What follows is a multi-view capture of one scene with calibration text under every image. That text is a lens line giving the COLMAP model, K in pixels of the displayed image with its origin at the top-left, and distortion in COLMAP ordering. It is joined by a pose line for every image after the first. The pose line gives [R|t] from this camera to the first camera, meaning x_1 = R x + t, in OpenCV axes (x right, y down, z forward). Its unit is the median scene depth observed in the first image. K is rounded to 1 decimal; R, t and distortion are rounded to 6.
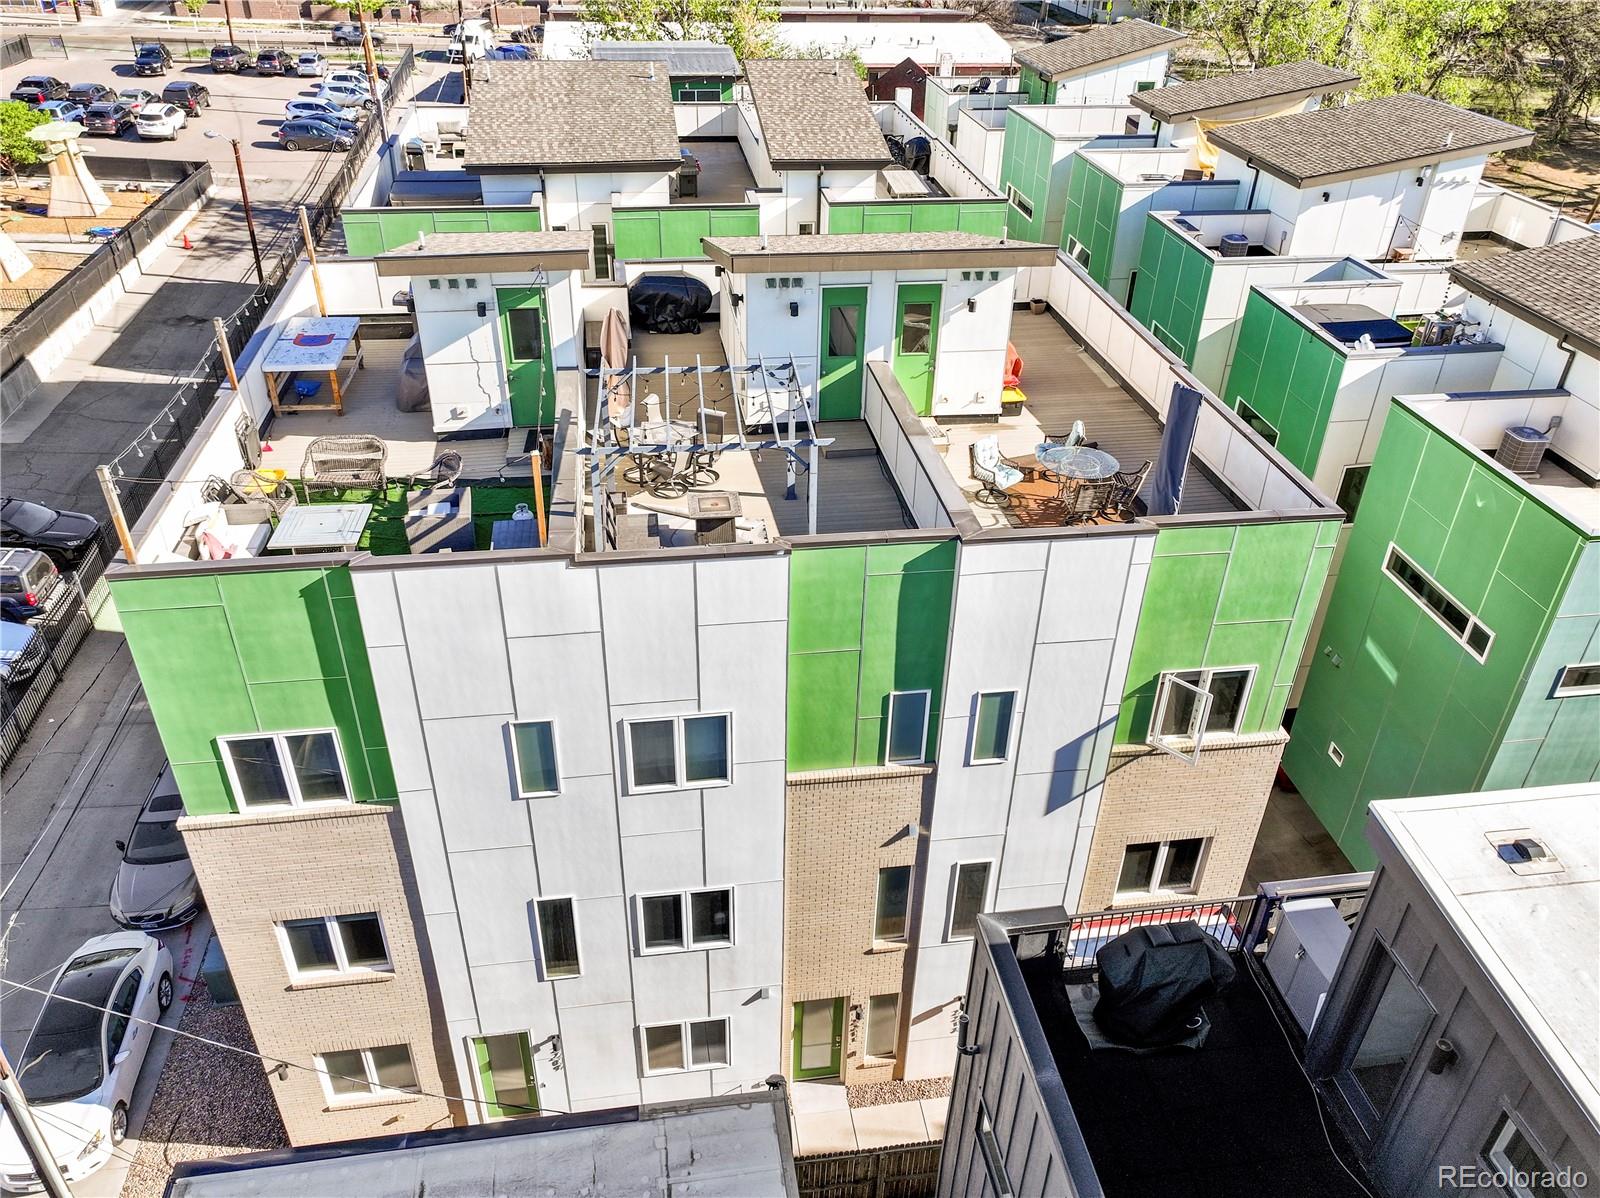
lens RADIAL K [[1189.9, 0, 800.0], [0, 1189.9, 599.0], [0, 0, 1]] dist [0.006042, 0.007273]
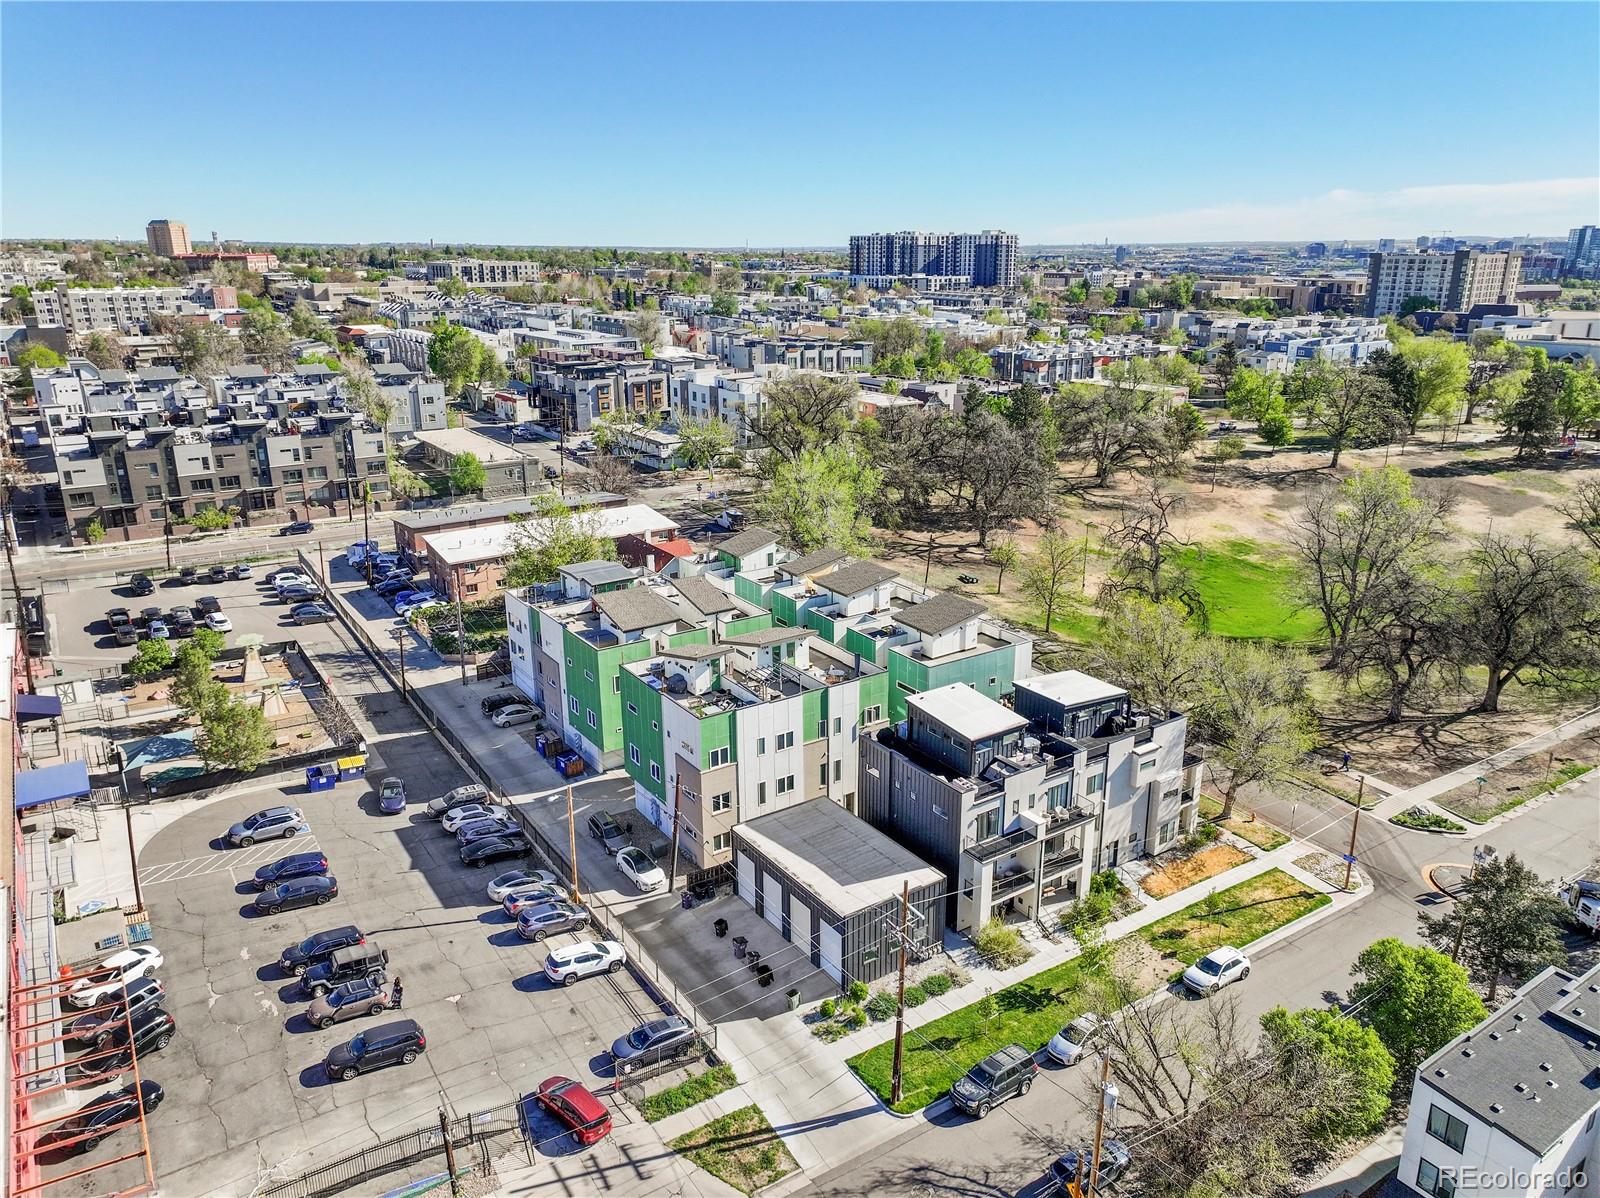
lens RADIAL K [[1117.8, 0, 804.4], [0, 1117.8, 598.2], [0, 0, 1]] dist [-0.005544, 0.017571]
pose [[0.901397, -0.156367, 0.403773, -1.553187], [0.256575, 0.944056, -0.207187, 0.471251], [-0.348788, 0.290356, 0.891089, -2.871739]]
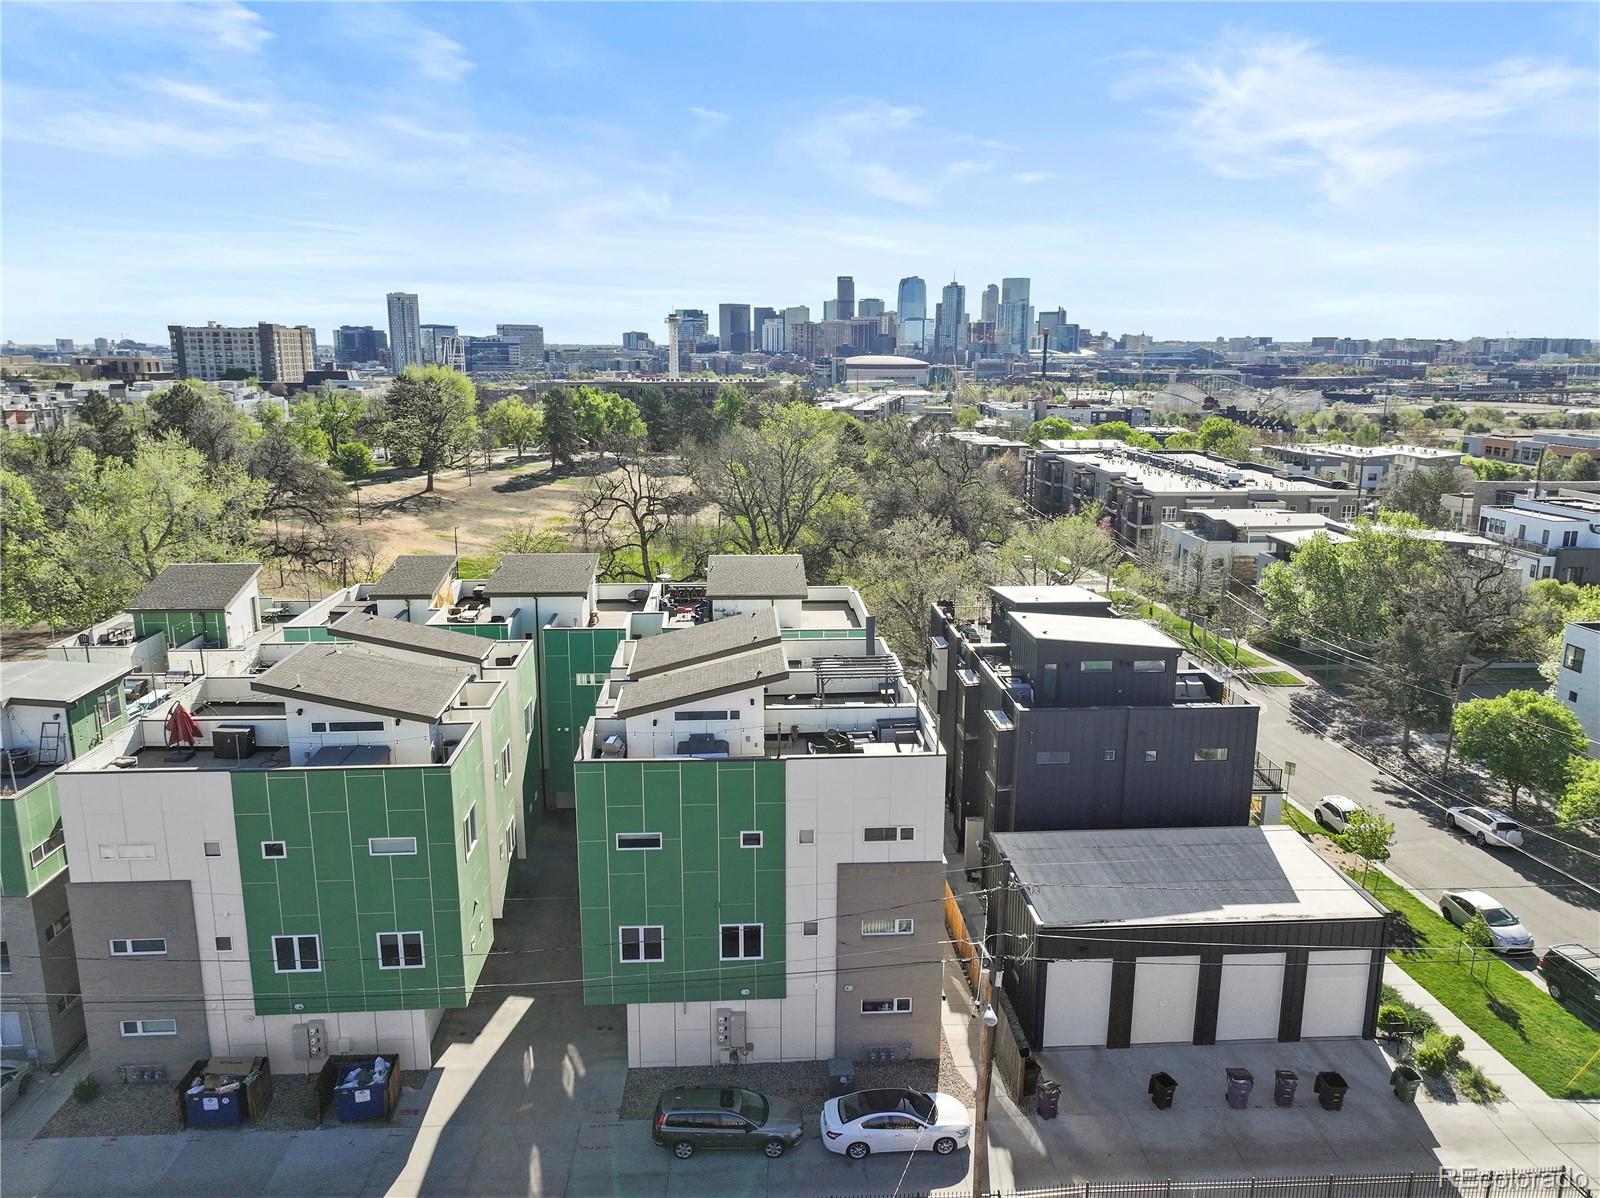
lens RADIAL K [[1117.8, 0, 804.4], [0, 1117.8, 598.2], [0, 0, 1]] dist [-0.005544, 0.017571]
pose [[0.076429, -0.235648, 0.968829, -2.273239], [0.537851, 0.827921, 0.158945, -0.792675], [-0.839569, 0.508937, 0.190020, 0.759825]]
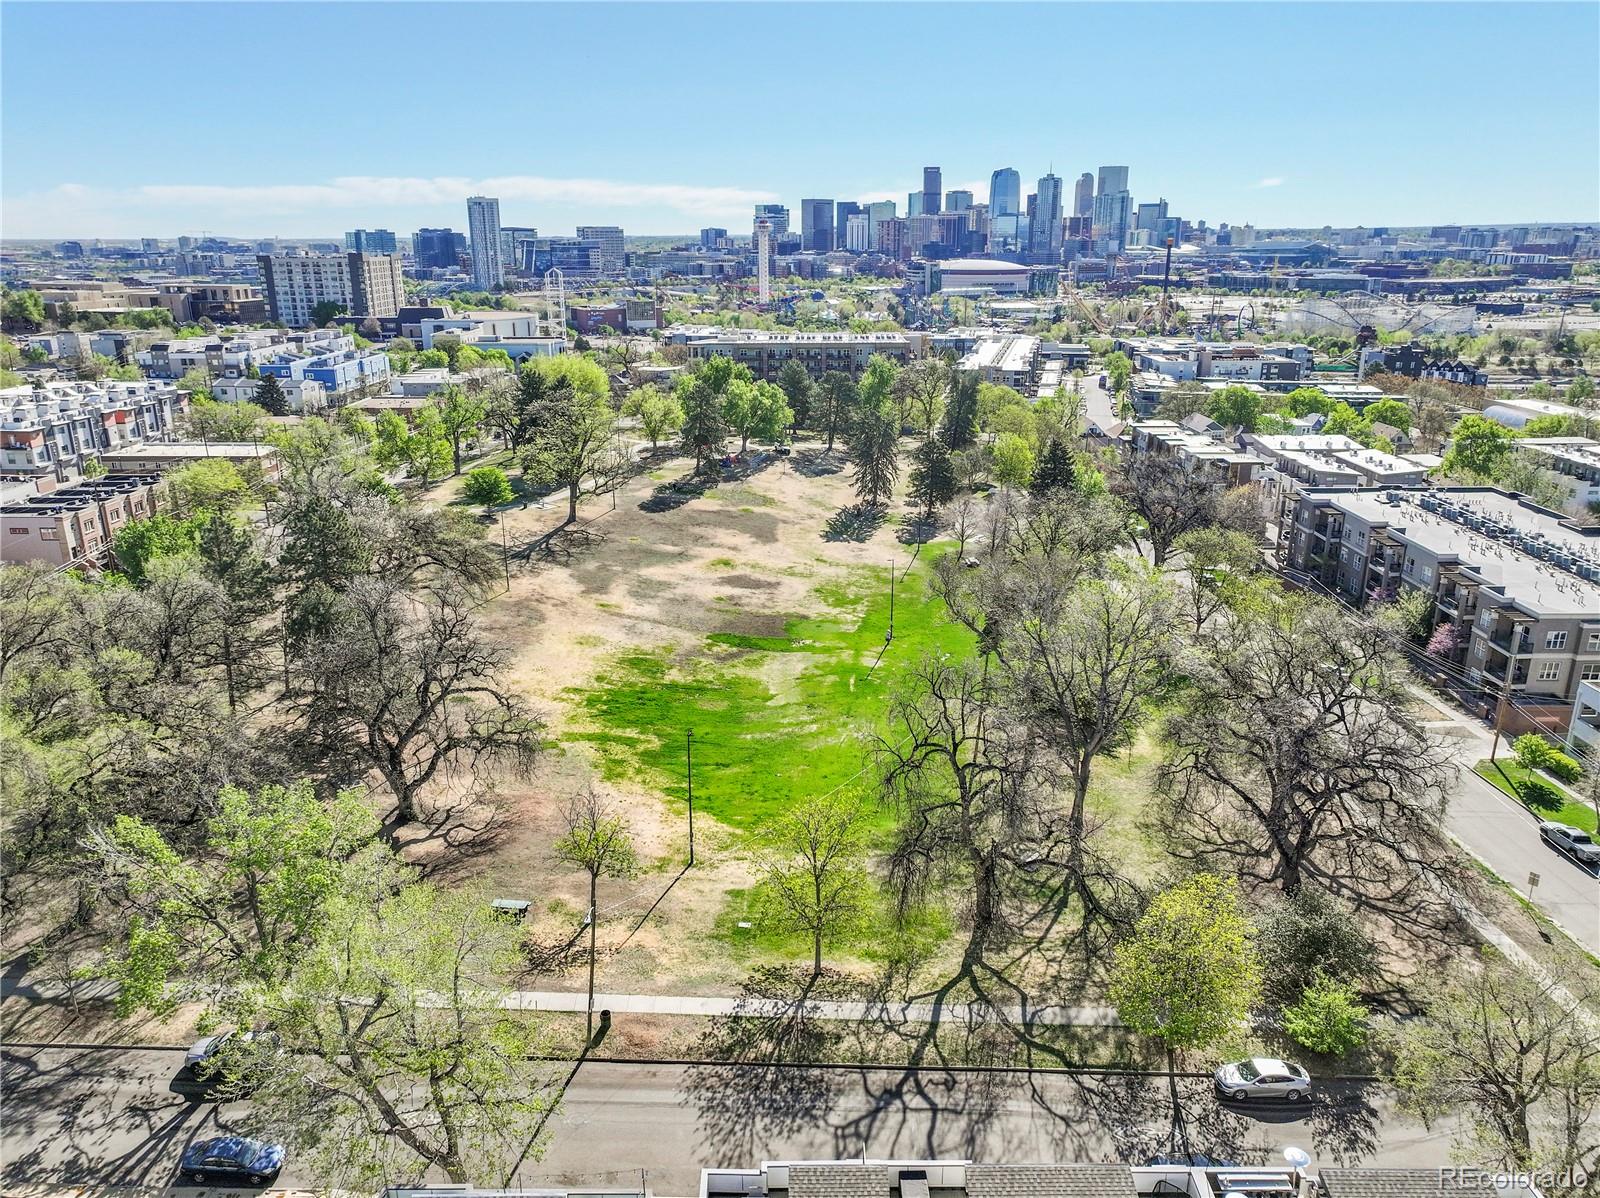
lens RADIAL K [[1117.8, 0, 804.4], [0, 1117.8, 598.2], [0, 0, 1]] dist [-0.005544, 0.017571]
pose [[0.139764, -0.322930, 0.936046, -0.516152], [0.541286, 0.816494, 0.200864, -2.271621], [-0.829141, 0.478595, 0.288914, 1.316940]]
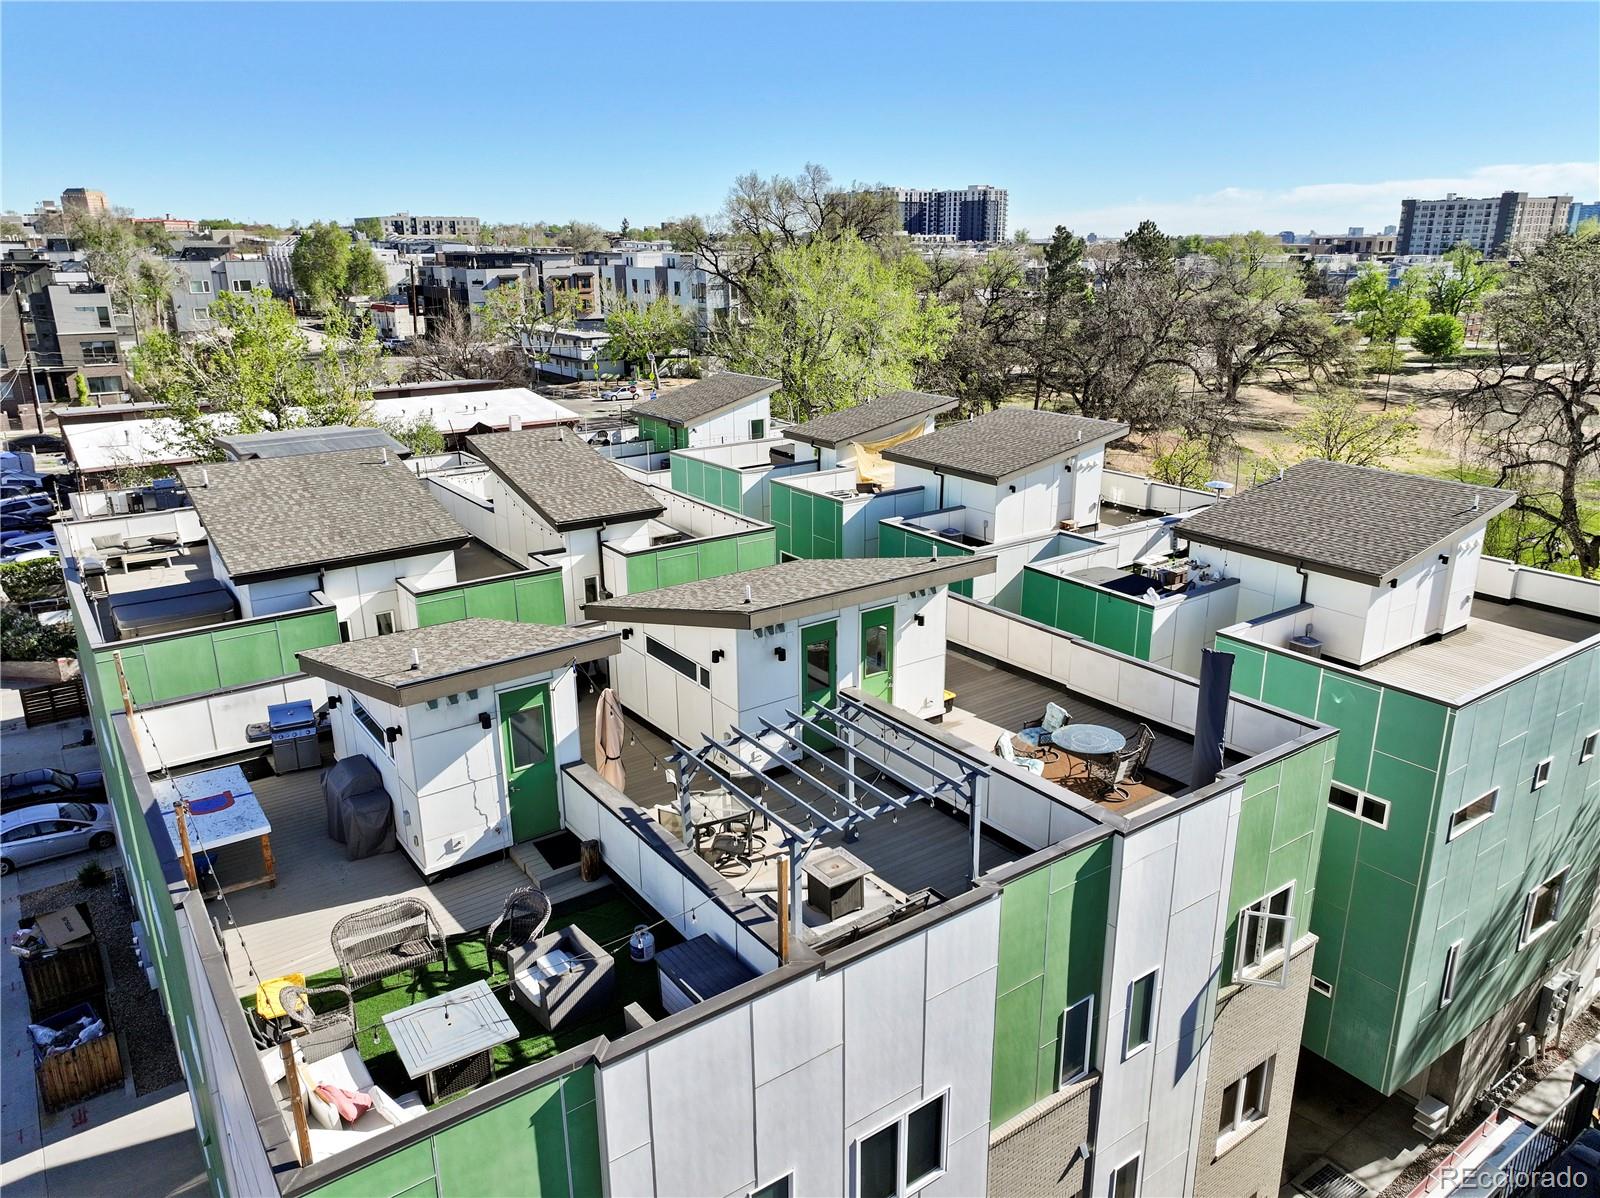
lens RADIAL K [[1128.1, 0, 803.4], [0, 1128.1, 599.6], [0, 0, 1]] dist [0.002733, 0.002037]
pose [[0.888984, -0.166492, 0.426599, -0.384378], [0.270047, 0.942949, -0.194736, -0.098152], [-0.369840, 0.288319, 0.883228, 0.147753]]
